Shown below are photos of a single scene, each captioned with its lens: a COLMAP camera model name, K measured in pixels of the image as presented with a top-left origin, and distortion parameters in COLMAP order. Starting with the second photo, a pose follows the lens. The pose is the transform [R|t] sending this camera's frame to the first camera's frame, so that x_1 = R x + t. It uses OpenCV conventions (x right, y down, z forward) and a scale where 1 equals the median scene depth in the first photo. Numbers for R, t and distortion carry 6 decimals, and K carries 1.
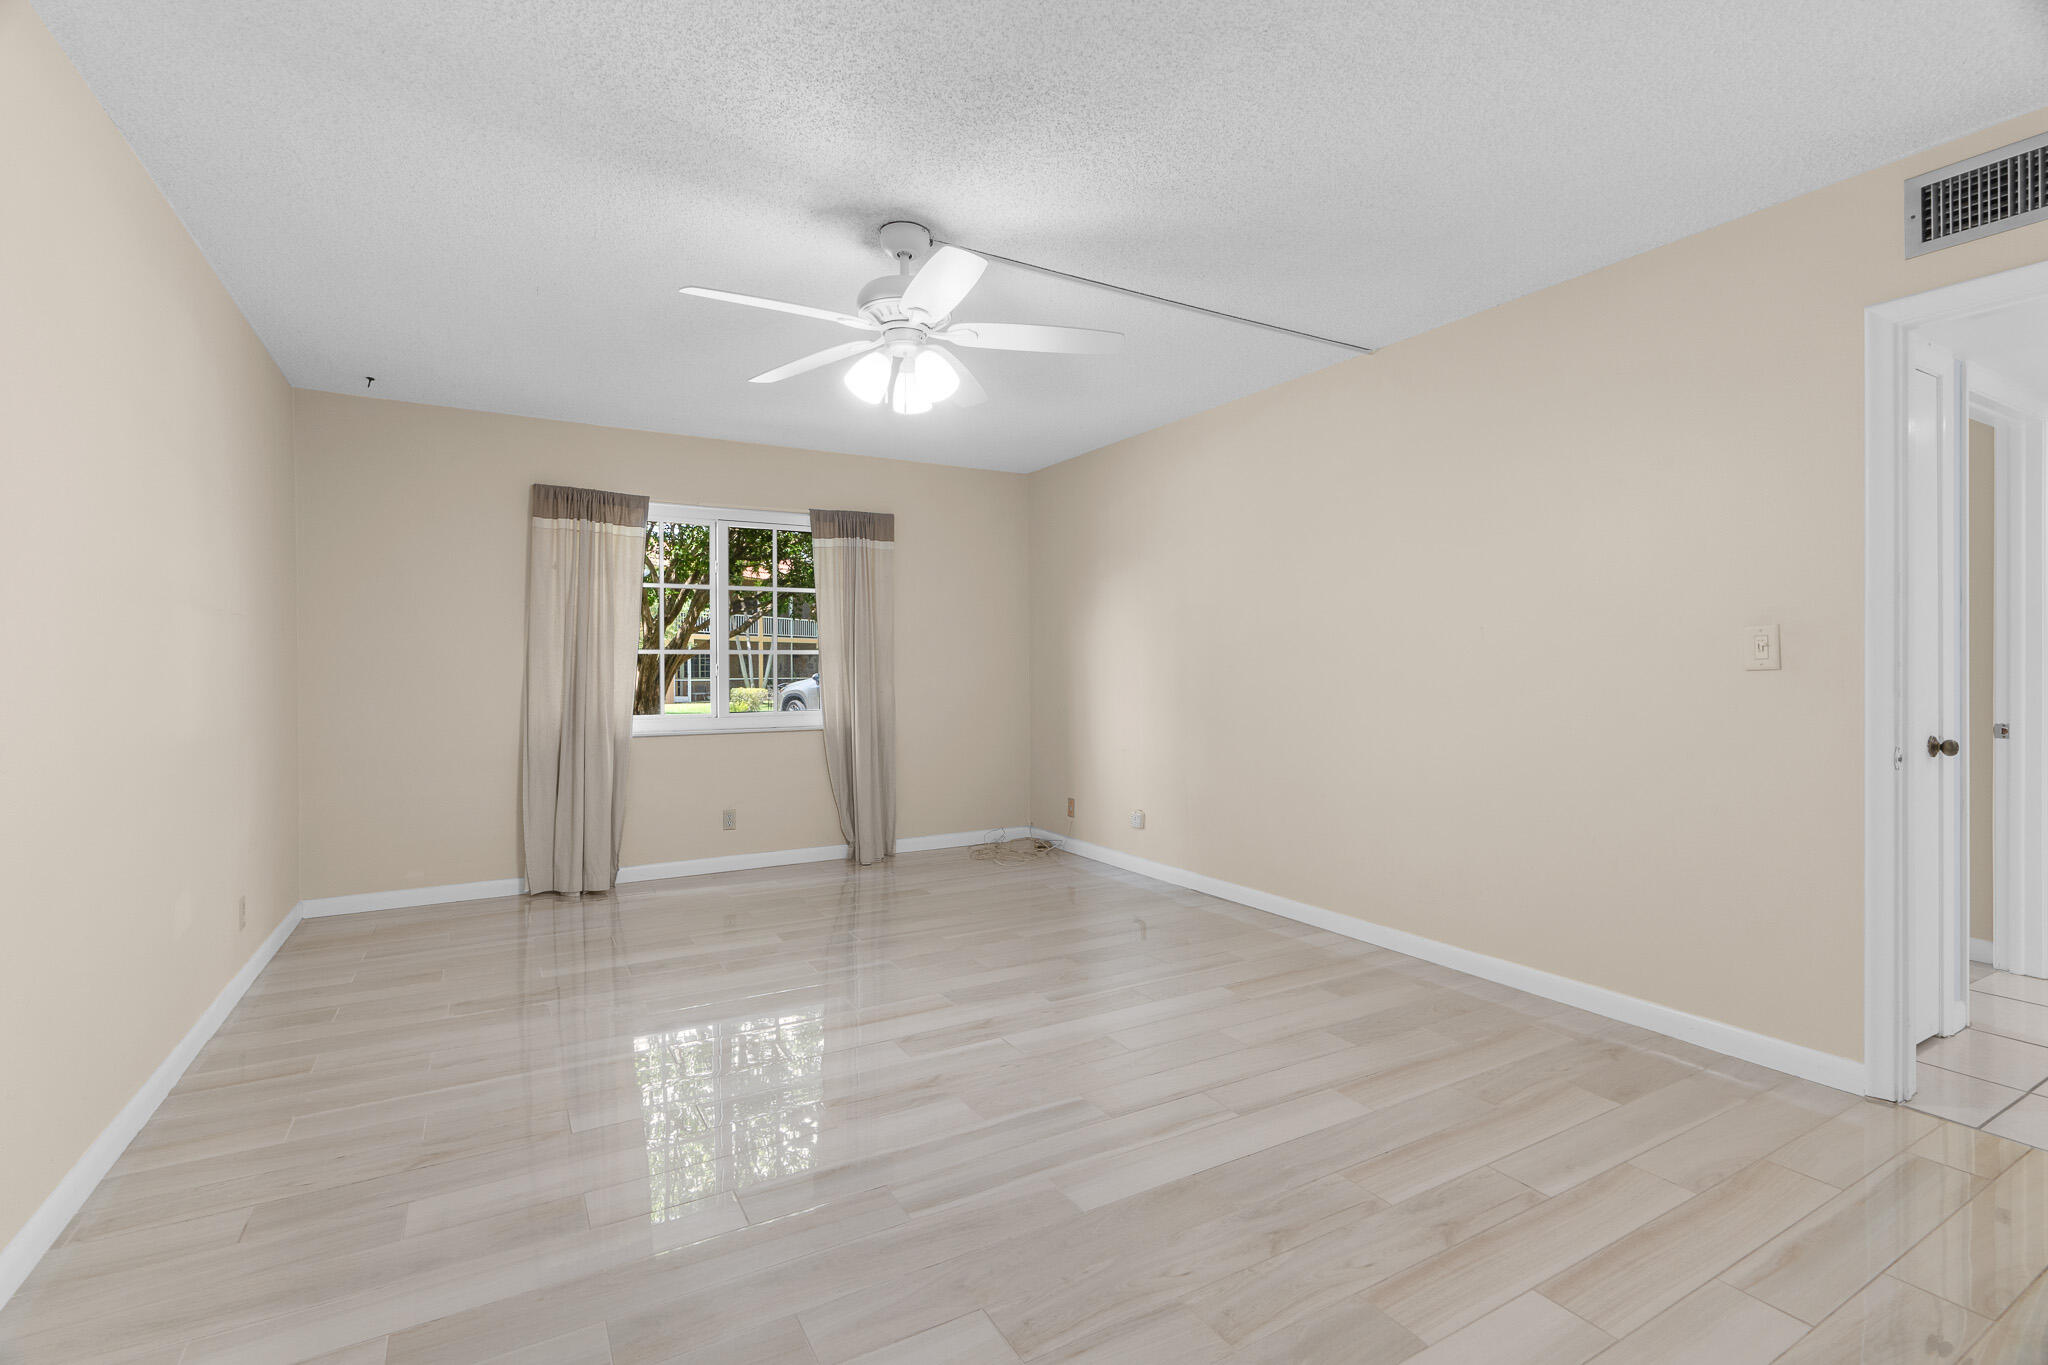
lens RADIAL K [[923.3, 0, 1020.2], [0, 923.3, 680.1], [0, 0, 1]] dist [-0.010724, 0.000023]
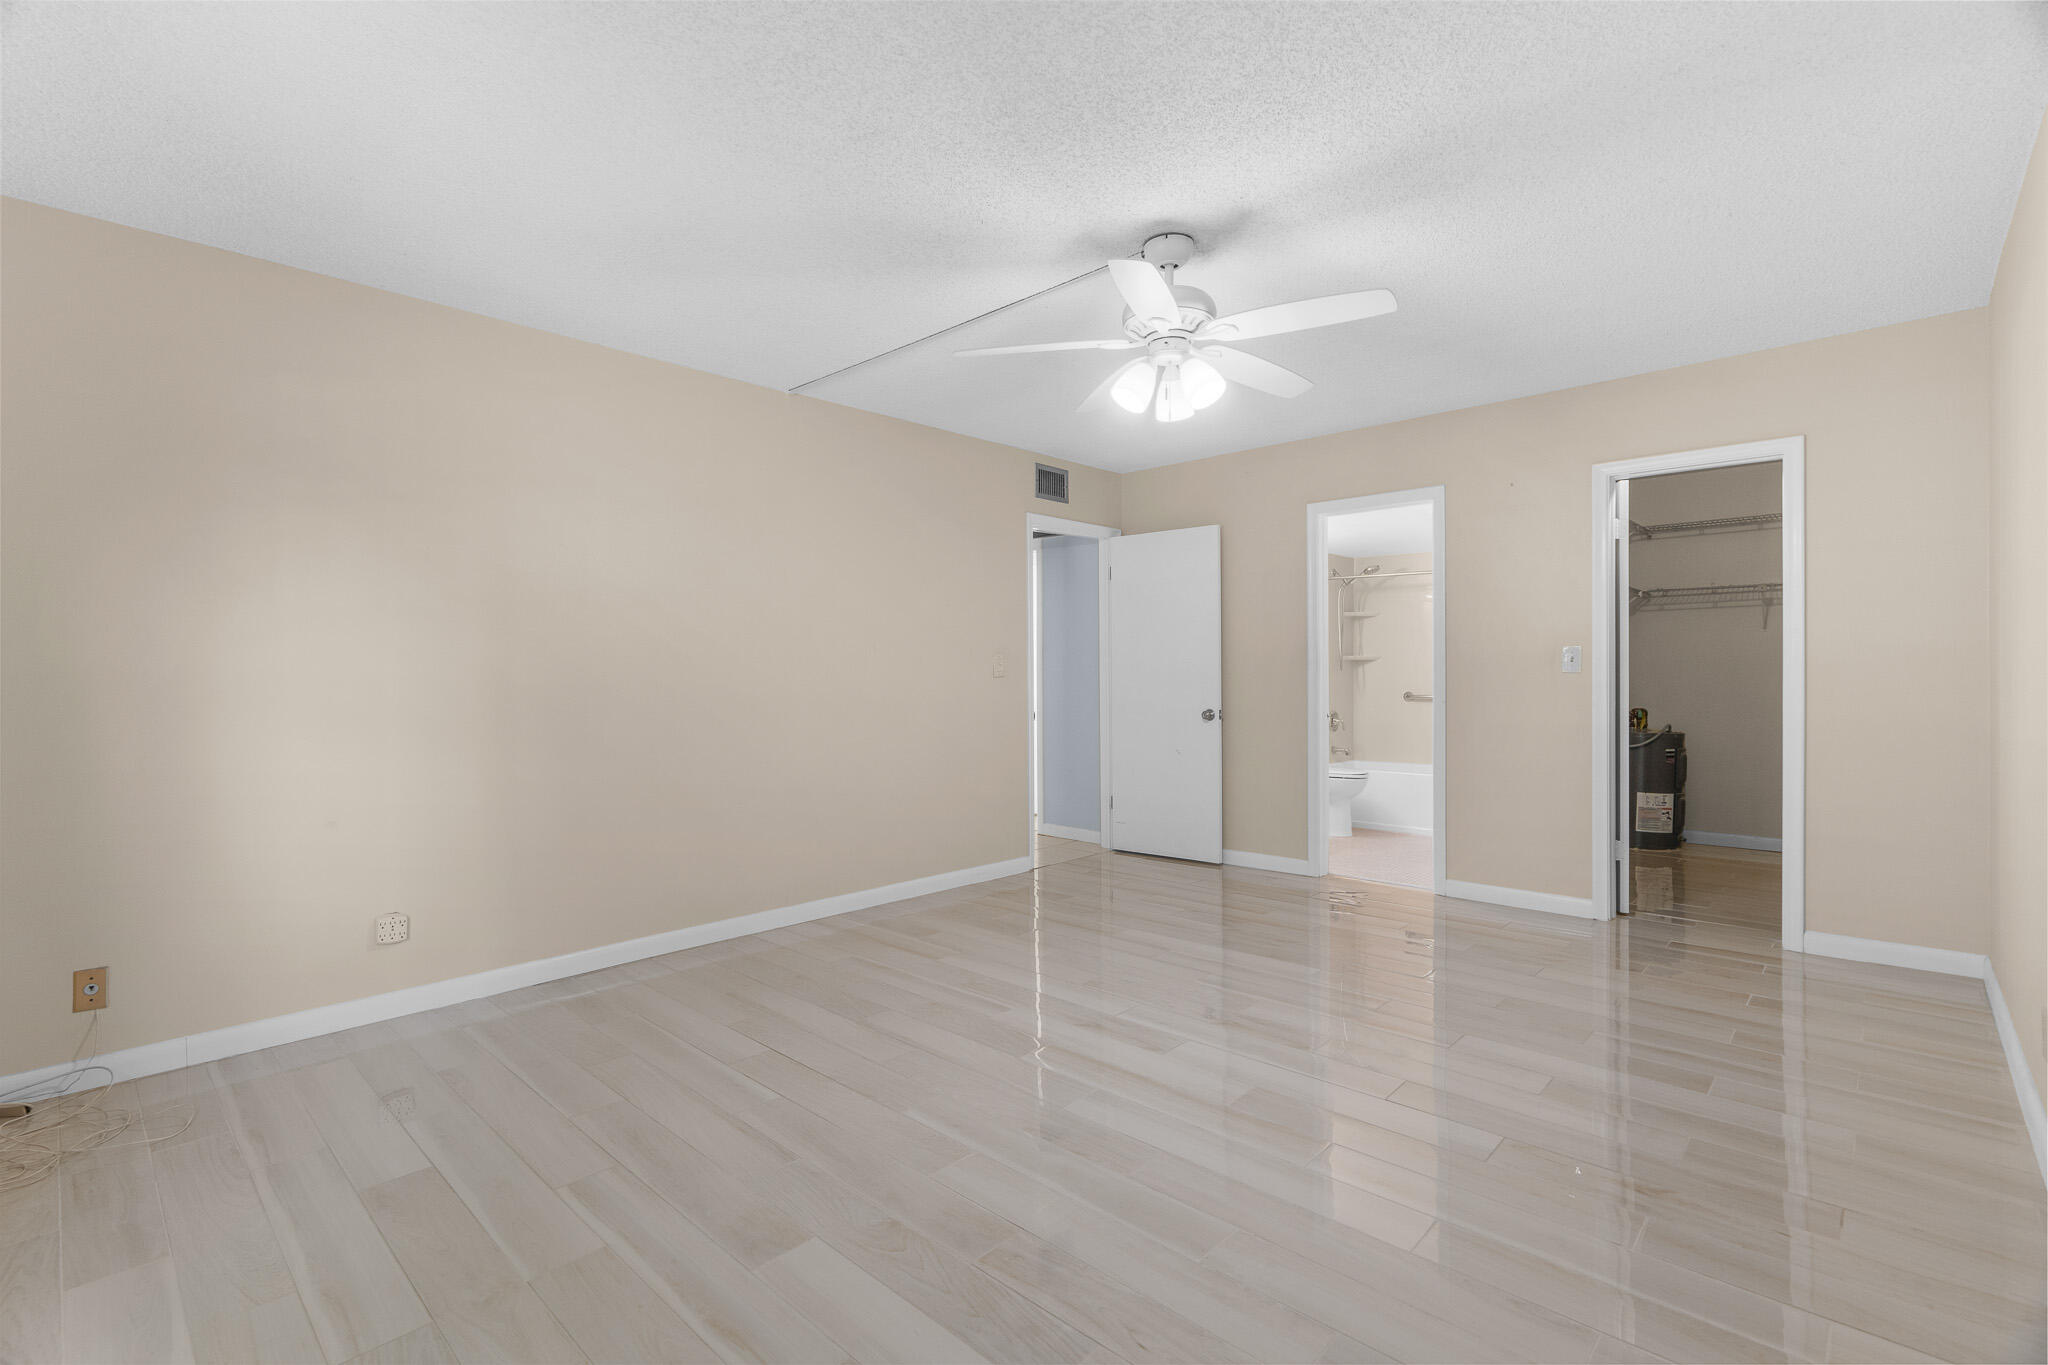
lens RADIAL K [[933.1, 0, 1009.5], [0, 933.1, 681.3], [0, 0, 1]] dist [-0.005058, -0.000190]
pose [[-0.277439, 0.000276, 0.960743, -0.835046], [0.021084, 0.999761, 0.005802, -0.009662], [-0.960512, 0.021865, -0.277379, 1.141406]]
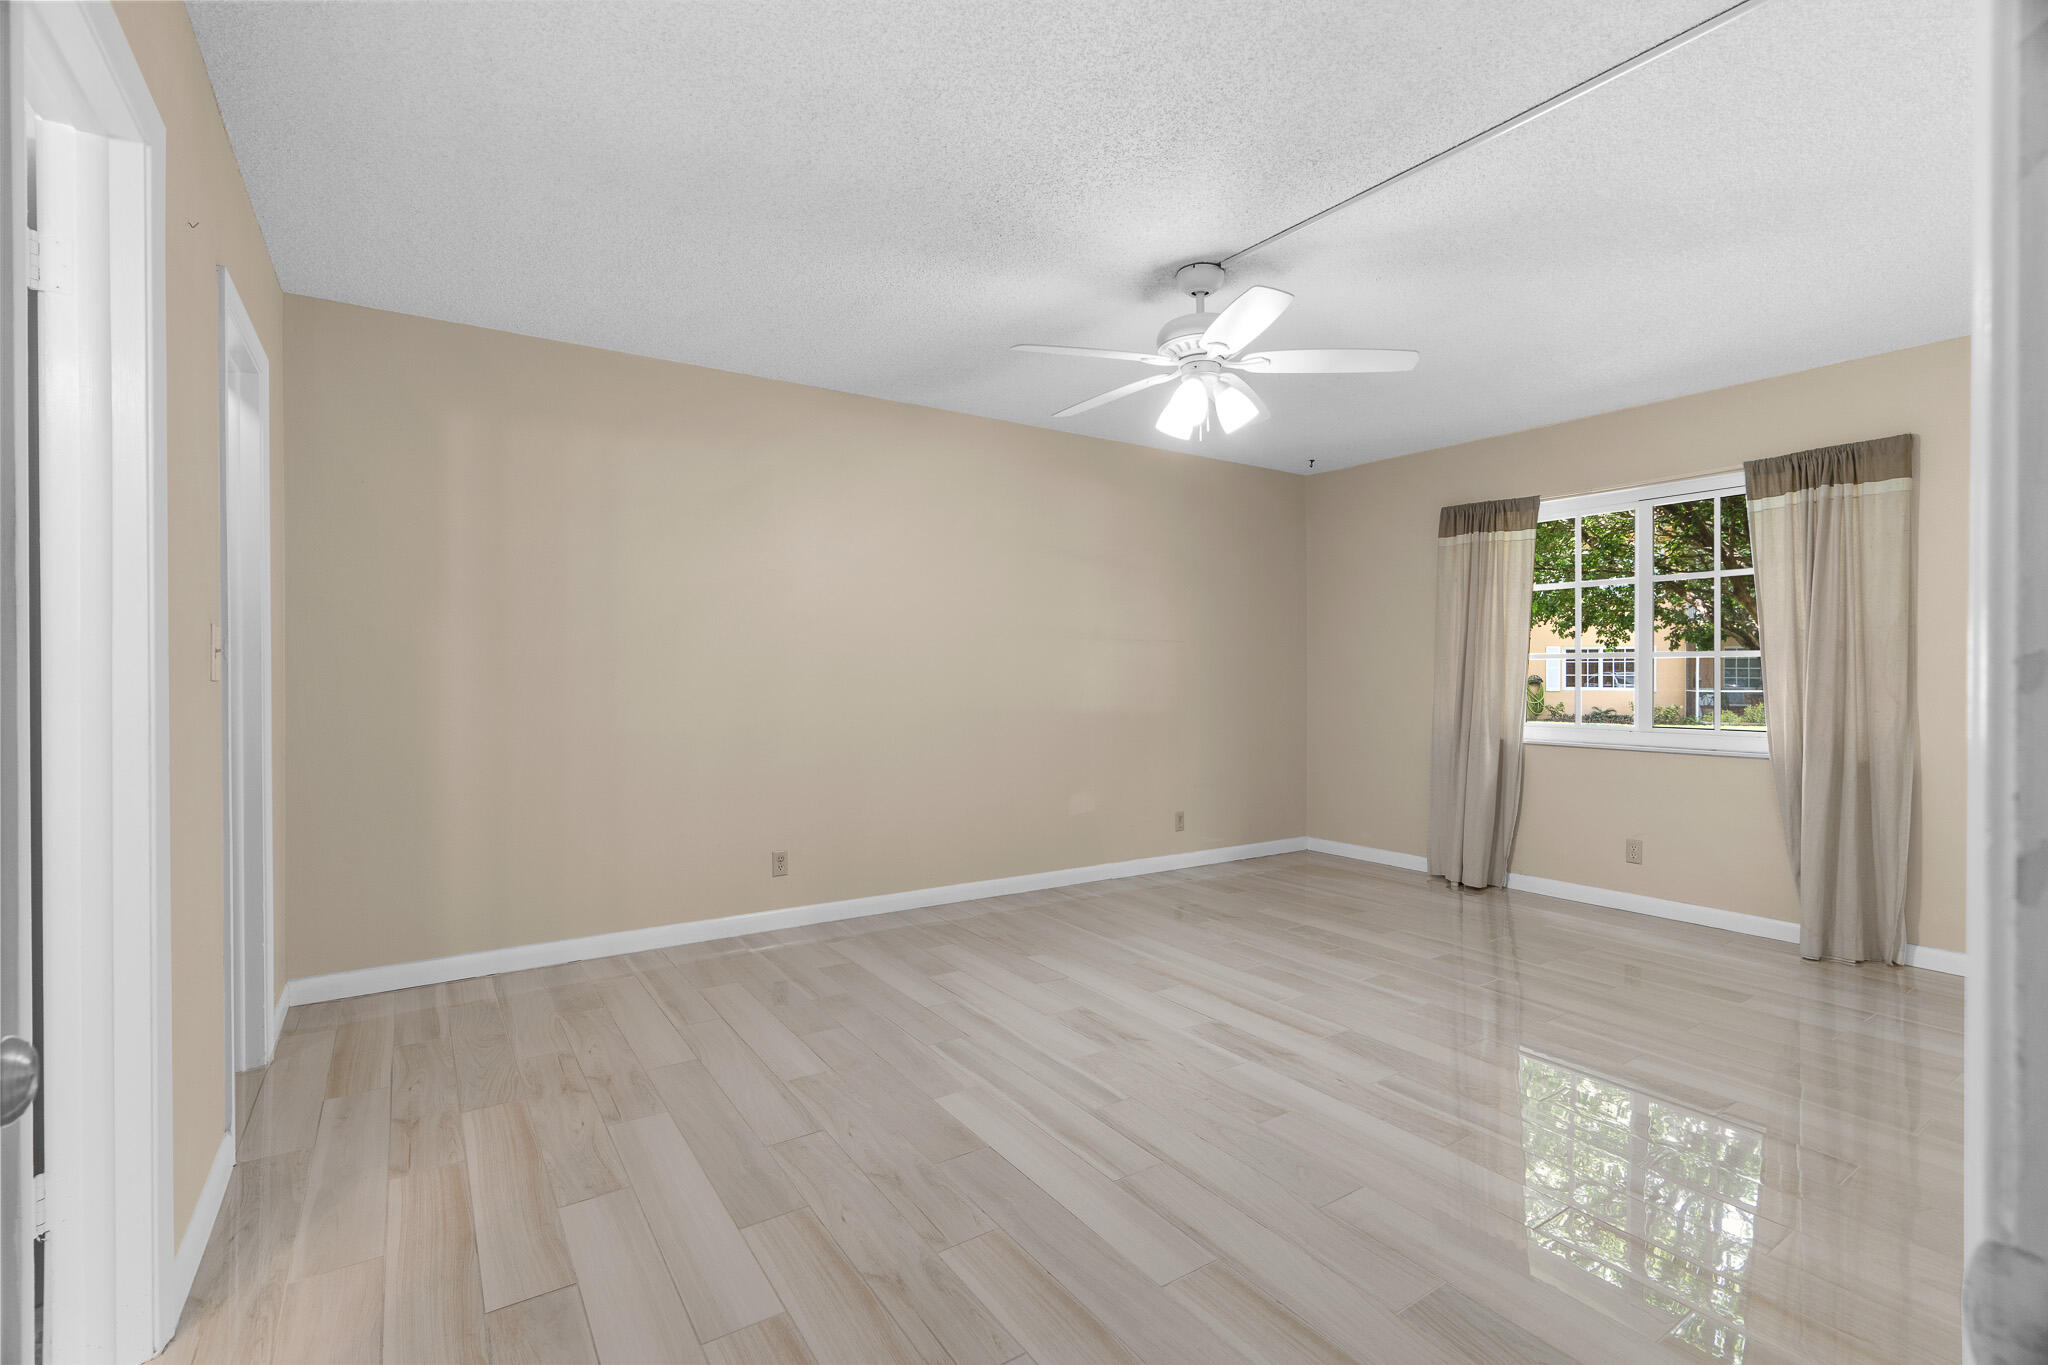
lens RADIAL K [[923.3, 0, 1020.2], [0, 923.3, 680.1], [0, 0, 1]] dist [-0.010724, 0.000023]
pose [[0.068457, 0.011211, -0.997591, 0.737381], [-0.014592, 0.999841, 0.010235, -0.011519], [0.997547, 0.013856, 0.068610, 0.558788]]
